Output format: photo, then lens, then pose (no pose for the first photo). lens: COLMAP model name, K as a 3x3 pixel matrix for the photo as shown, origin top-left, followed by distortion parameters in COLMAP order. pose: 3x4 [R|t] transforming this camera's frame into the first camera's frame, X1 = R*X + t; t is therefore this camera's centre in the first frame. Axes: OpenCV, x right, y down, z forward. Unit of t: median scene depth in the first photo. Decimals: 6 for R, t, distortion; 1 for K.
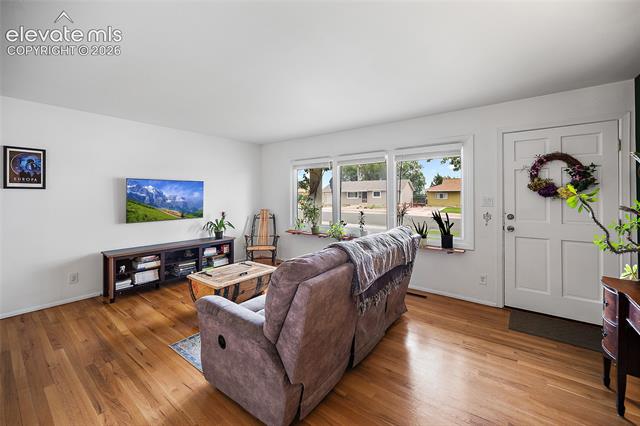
lens RADIAL K [[256.0, 0, 326.5], [0, 256.0, 195.5], [0, 0, 1]] dist [-0.001058, -0.000061]
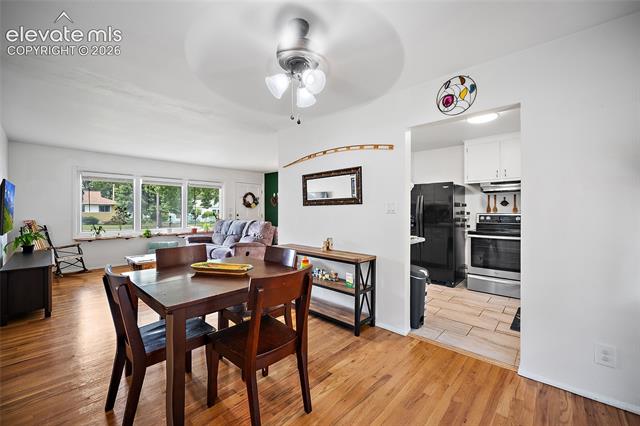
lens RADIAL K [[256.0, 0, 320.2], [0, 256.0, 210.3], [0, 0, 1]] dist [-0.001058, -0.000061]
pose [[0.104012, 0.001446, 0.994575, -1.100542], [0.000873, 0.999998, -0.001545, 0.024619], [-0.994576, 0.001029, 0.104011, -0.064677]]
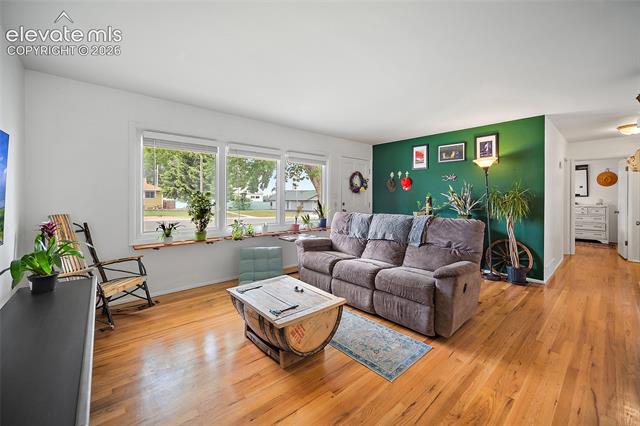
lens RADIAL K [[256.0, 0, 317.8], [0, 256.0, 195.8], [0, 0, 1]] dist [-0.001058, -0.000061]
pose [[0.215287, 0.007092, 0.976525, -0.659619], [-0.002662, 0.999974, -0.006675, 0.023924], [-0.976547, -0.001163, 0.215300, 0.488670]]
